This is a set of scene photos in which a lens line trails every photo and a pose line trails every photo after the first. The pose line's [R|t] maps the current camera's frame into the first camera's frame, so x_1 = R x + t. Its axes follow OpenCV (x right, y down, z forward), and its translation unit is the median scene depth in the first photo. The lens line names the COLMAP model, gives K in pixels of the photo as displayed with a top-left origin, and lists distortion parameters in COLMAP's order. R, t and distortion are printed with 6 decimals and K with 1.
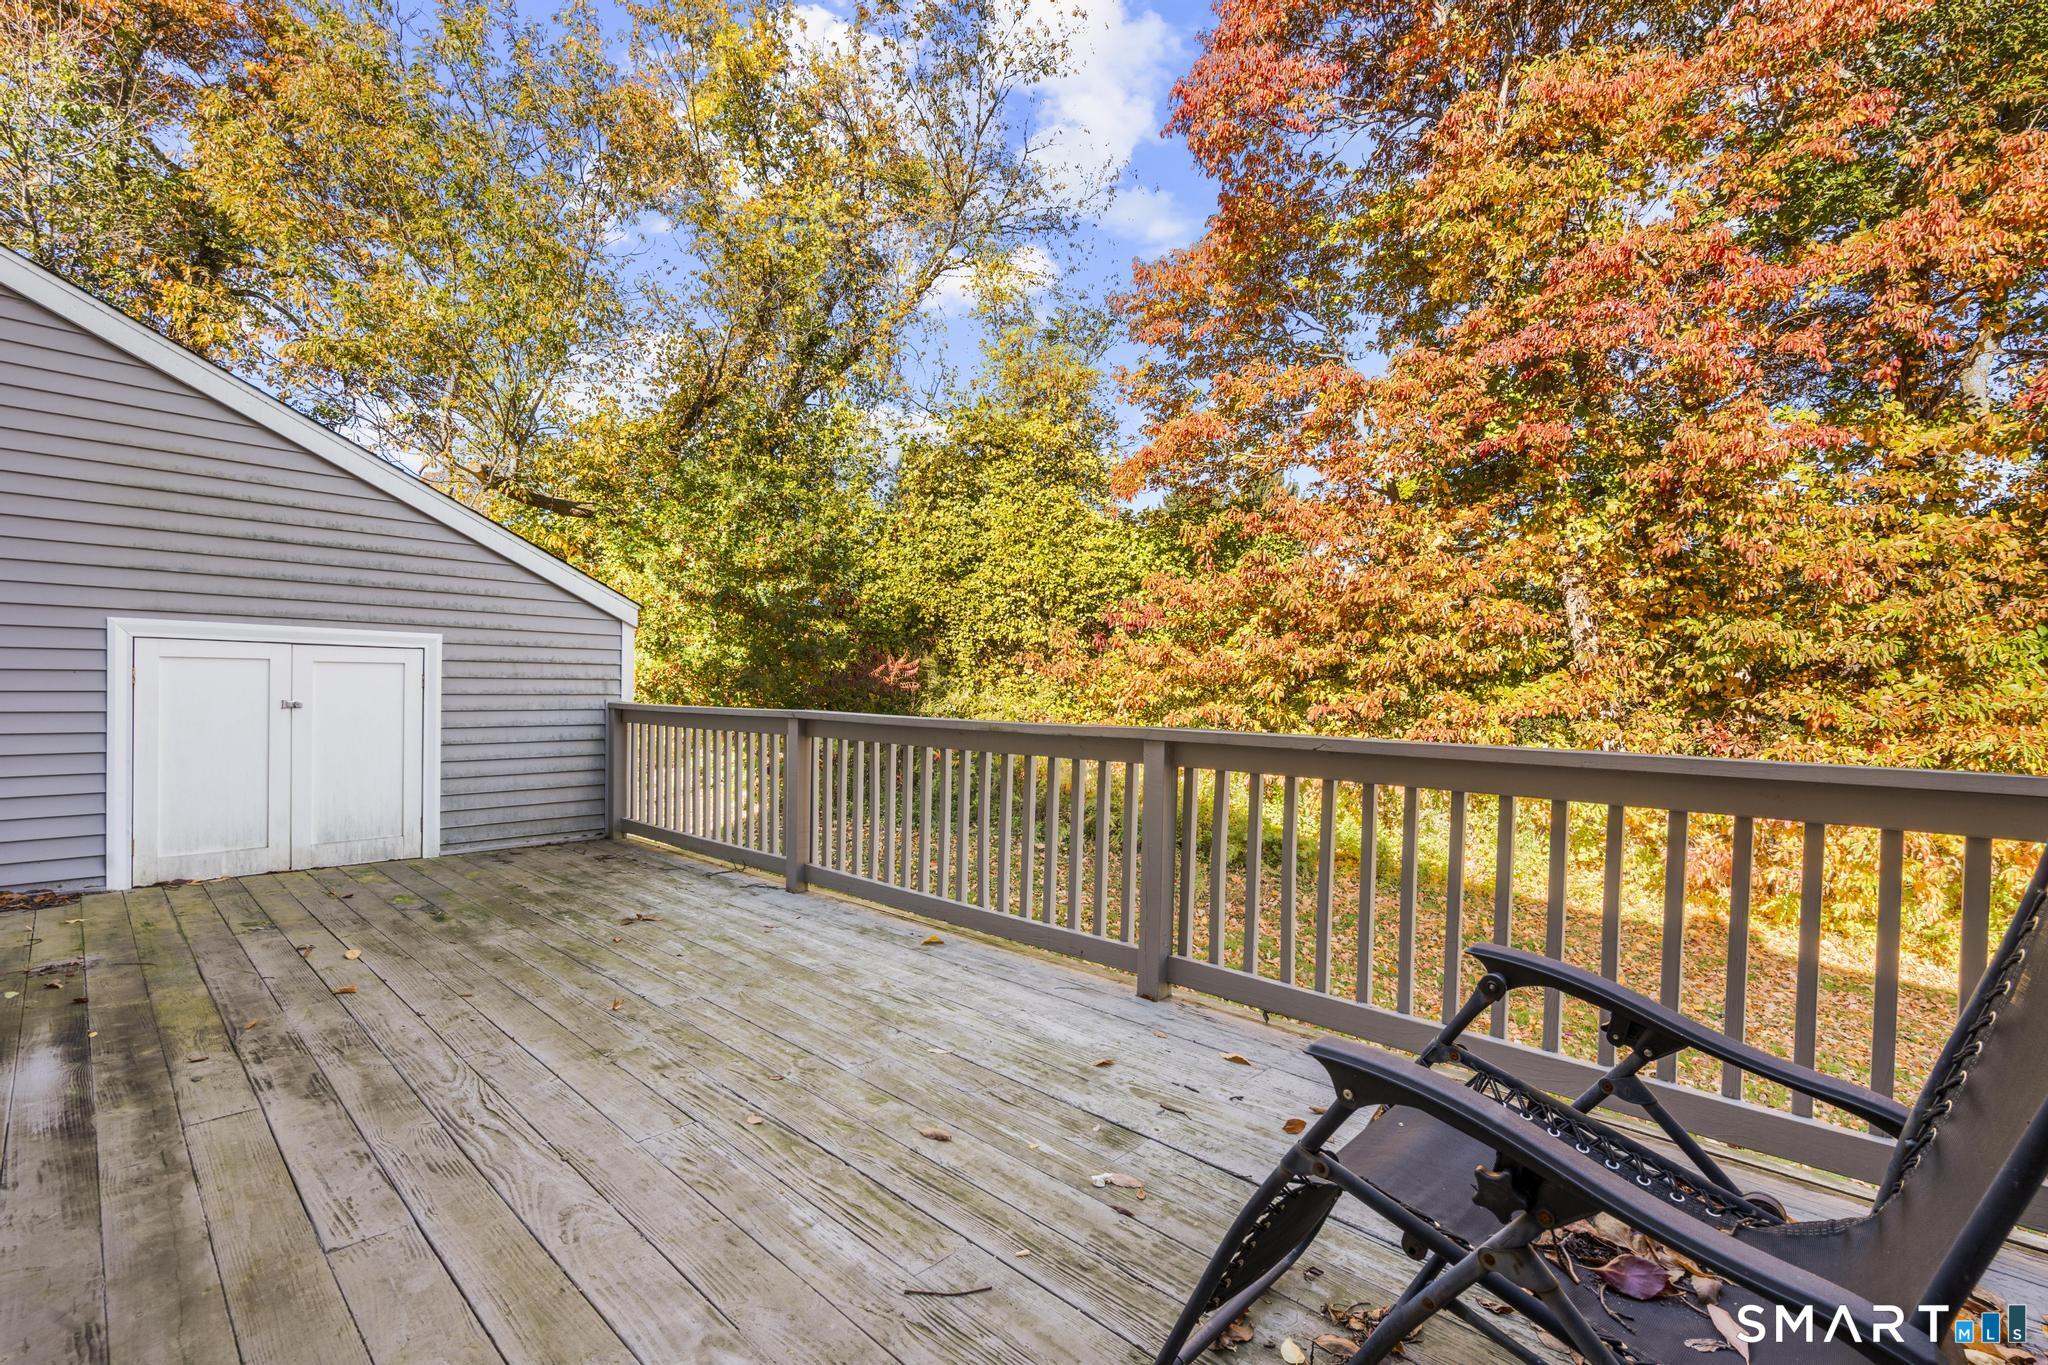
lens RADIAL K [[917.6, 0, 1020.9], [0, 917.6, 687.9], [0, 0, 1]] dist [-0.006936, 0.002899]
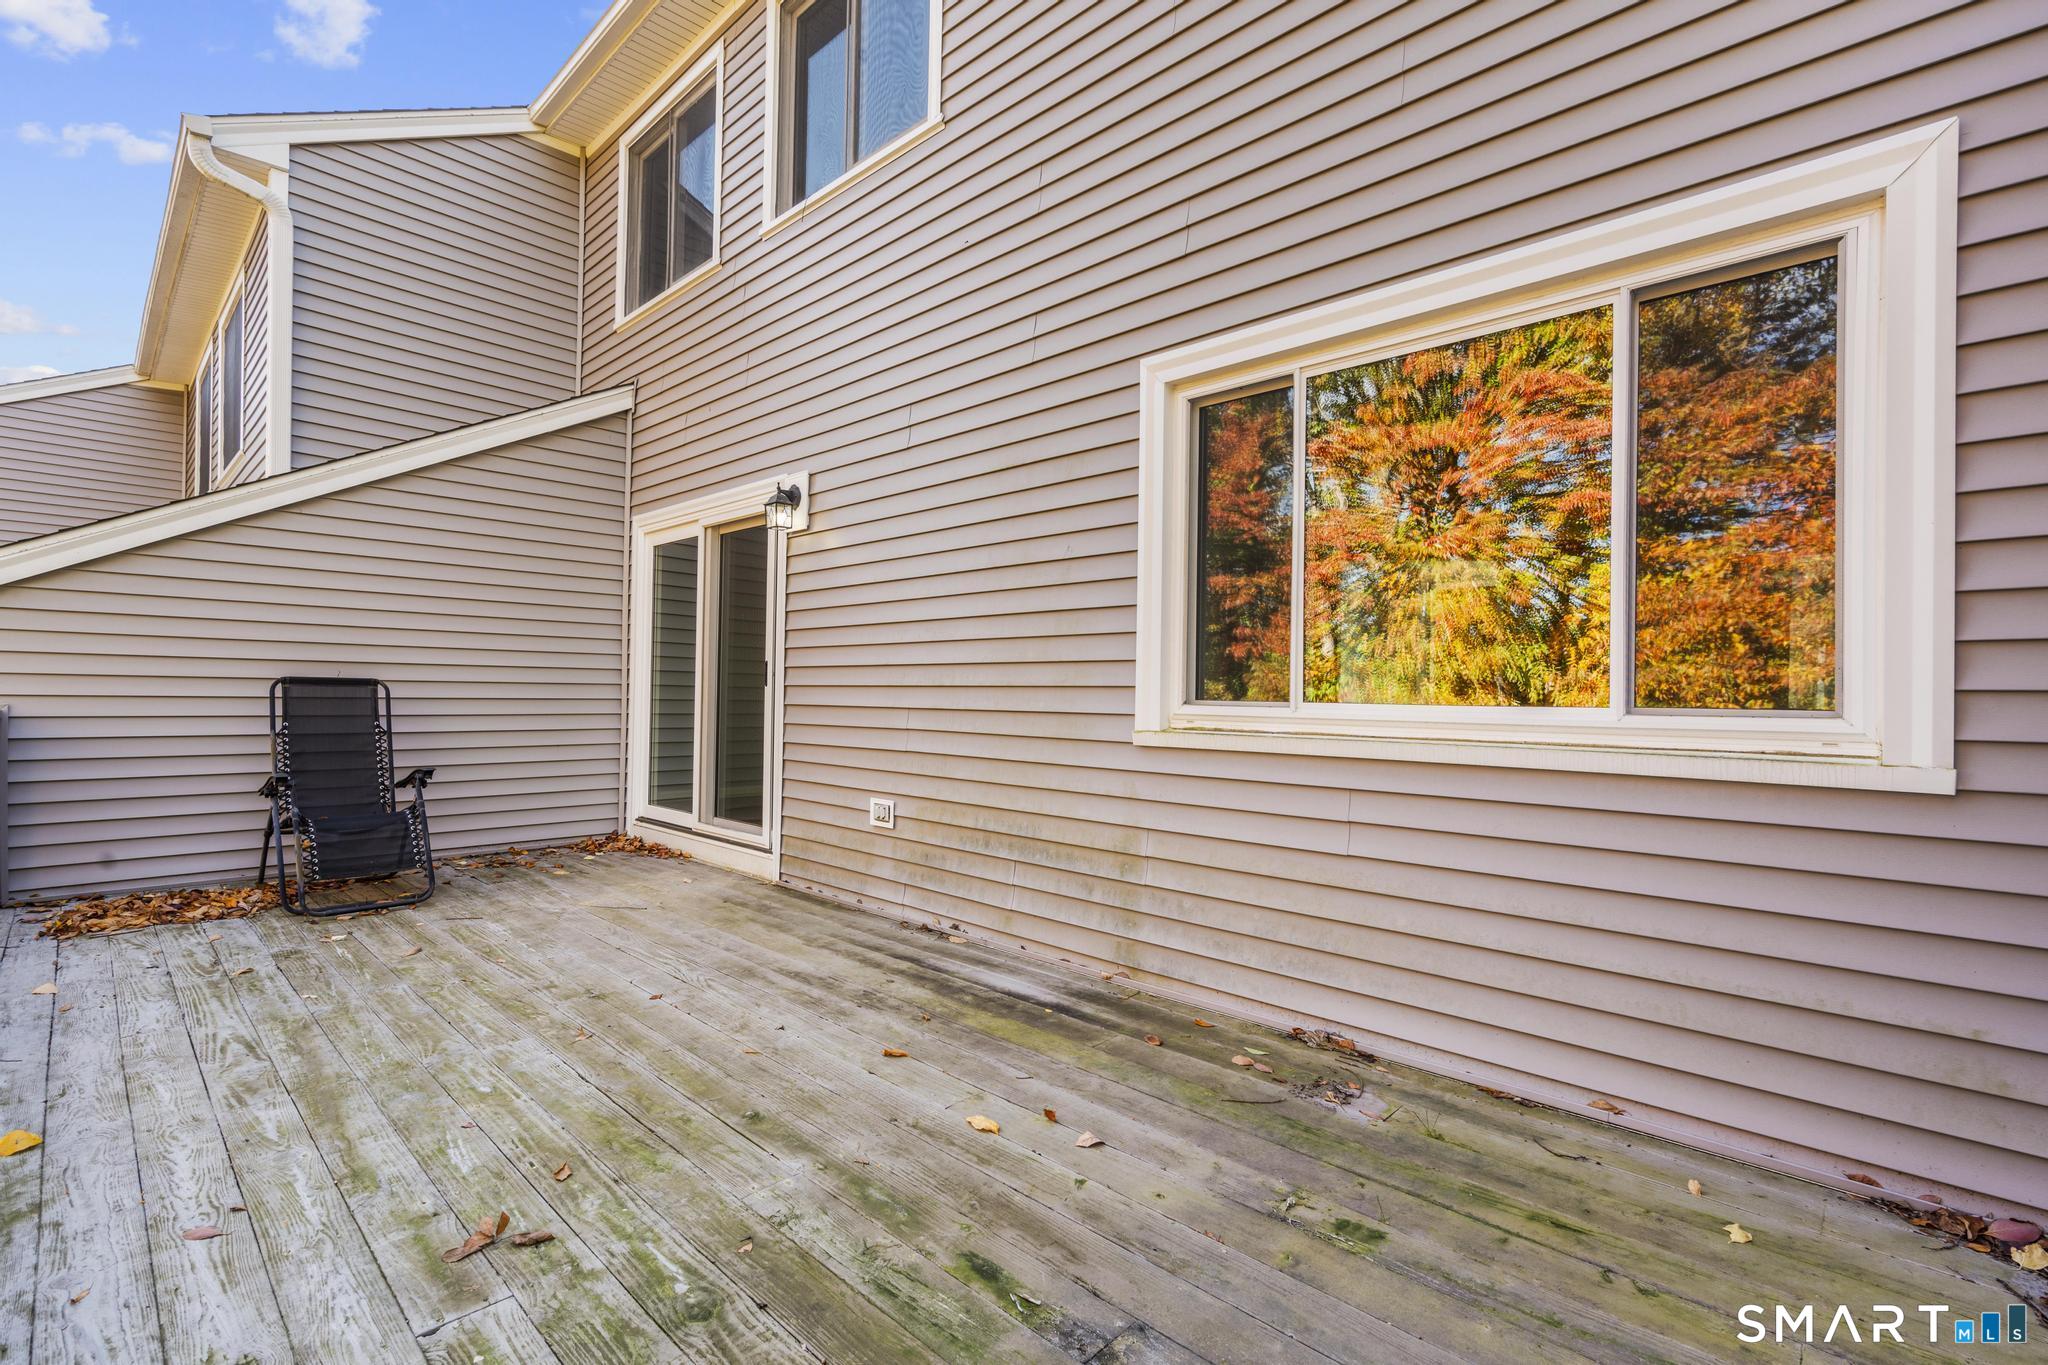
lens RADIAL K [[917.6, 0, 1026.2], [0, 917.6, 687.2], [0, 0, 1]] dist [-0.006936, 0.002899]
pose [[-0.999708, -0.023924, -0.003425, -0.424606], [-0.023912, 0.999708, -0.003370, -0.006252], [0.003505, -0.003287, -0.999988, 0.929813]]
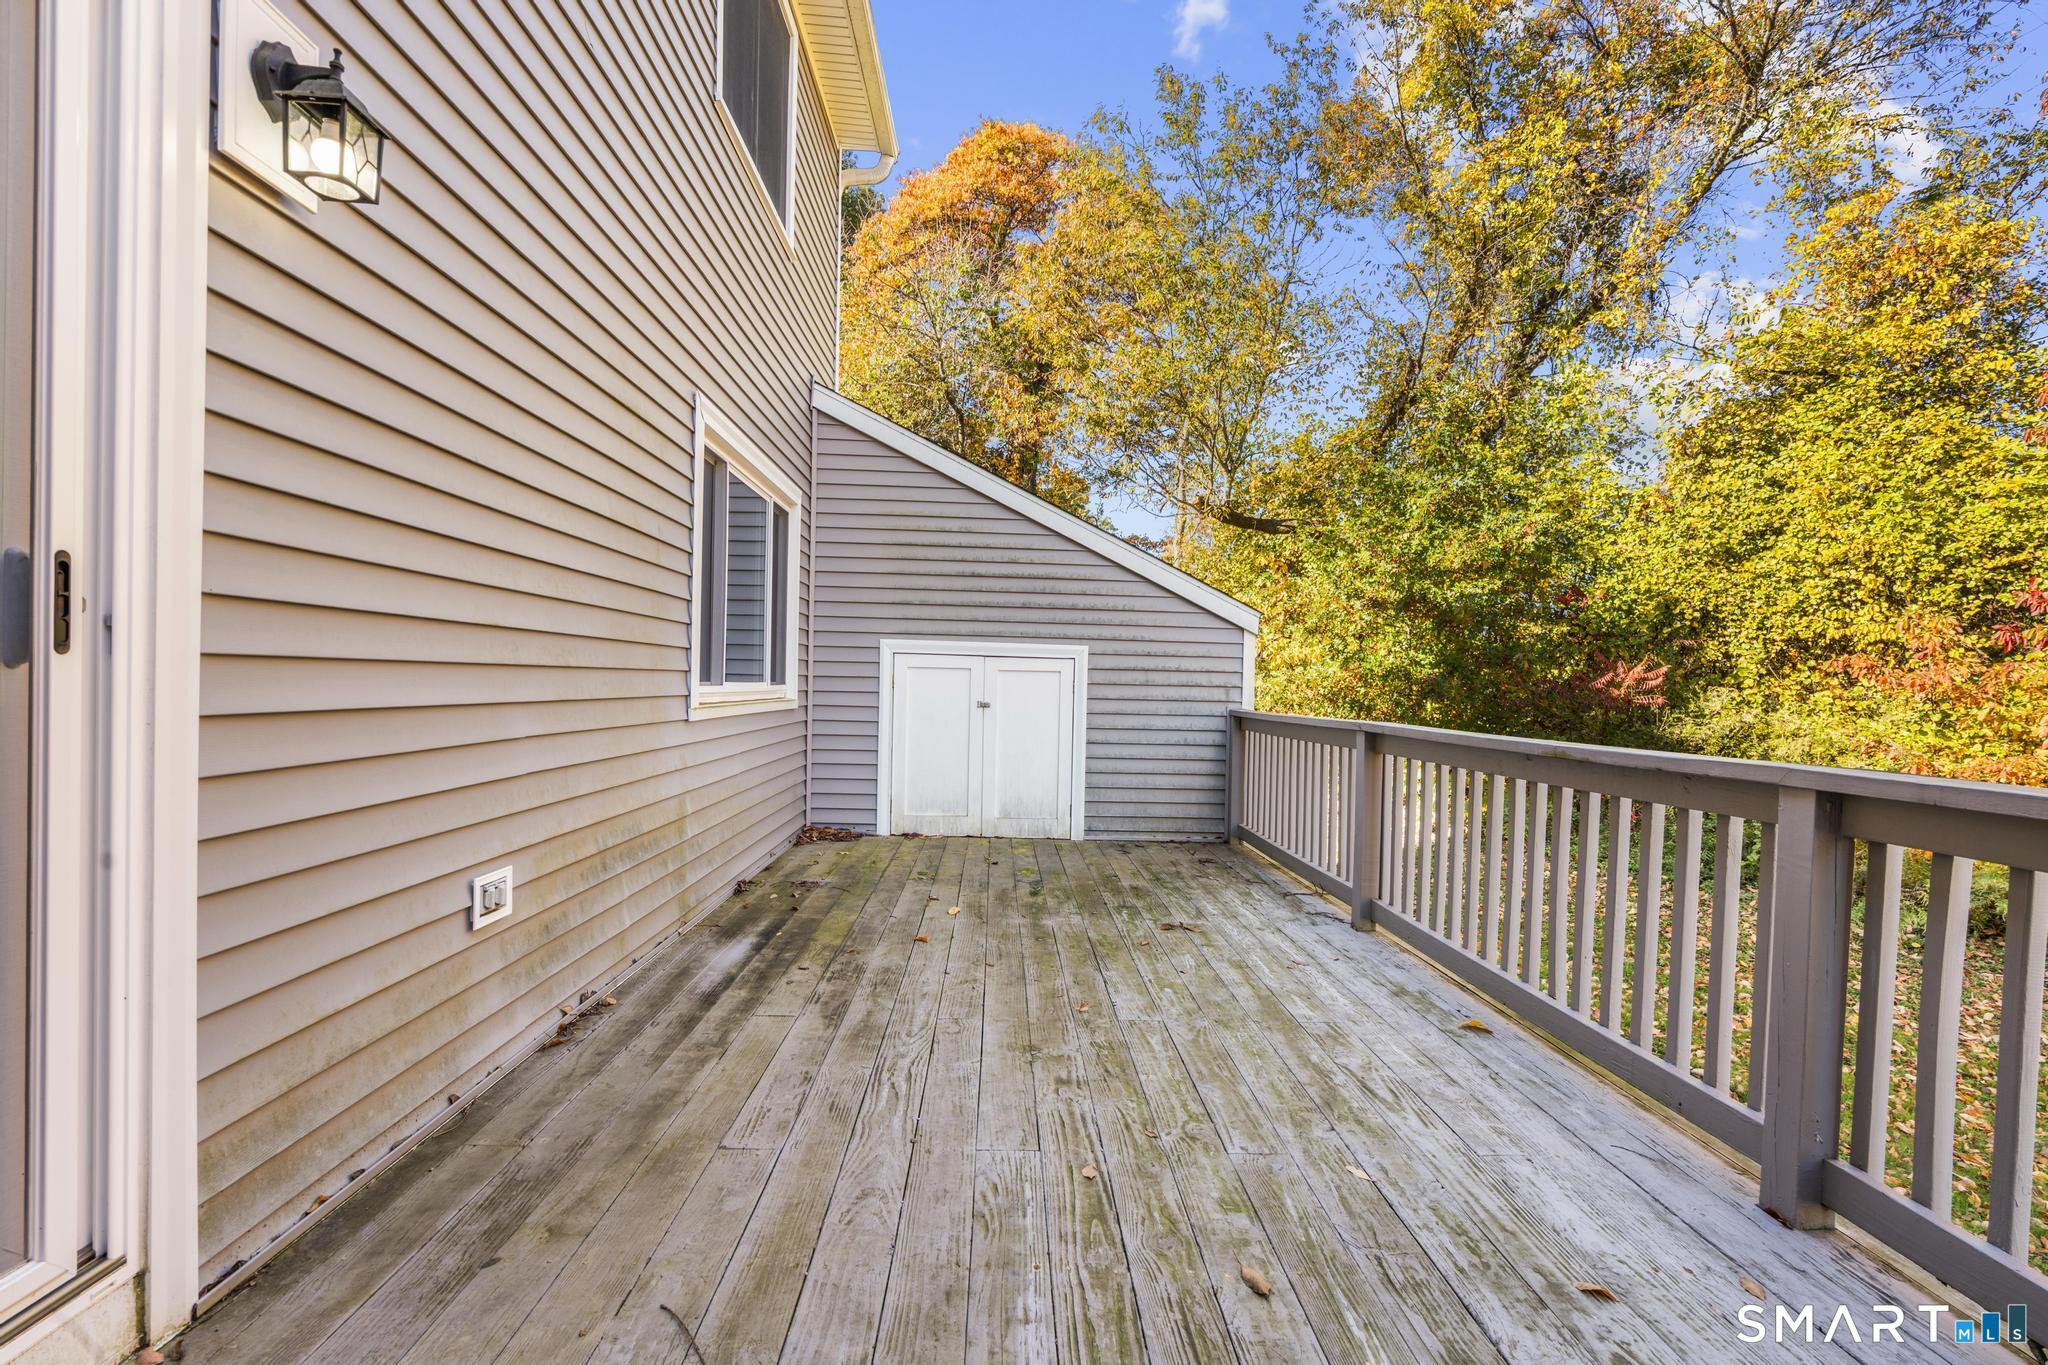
lens RADIAL K [[917.6, 0, 1018.8], [0, 917.6, 690.9], [0, 0, 1]] dist [-0.006936, 0.002899]
pose [[0.708956, 0.009225, -0.705192, 0.103277], [-0.015952, 0.999868, -0.002957, 0.001862], [0.705072, 0.013346, 0.709010, 0.111797]]
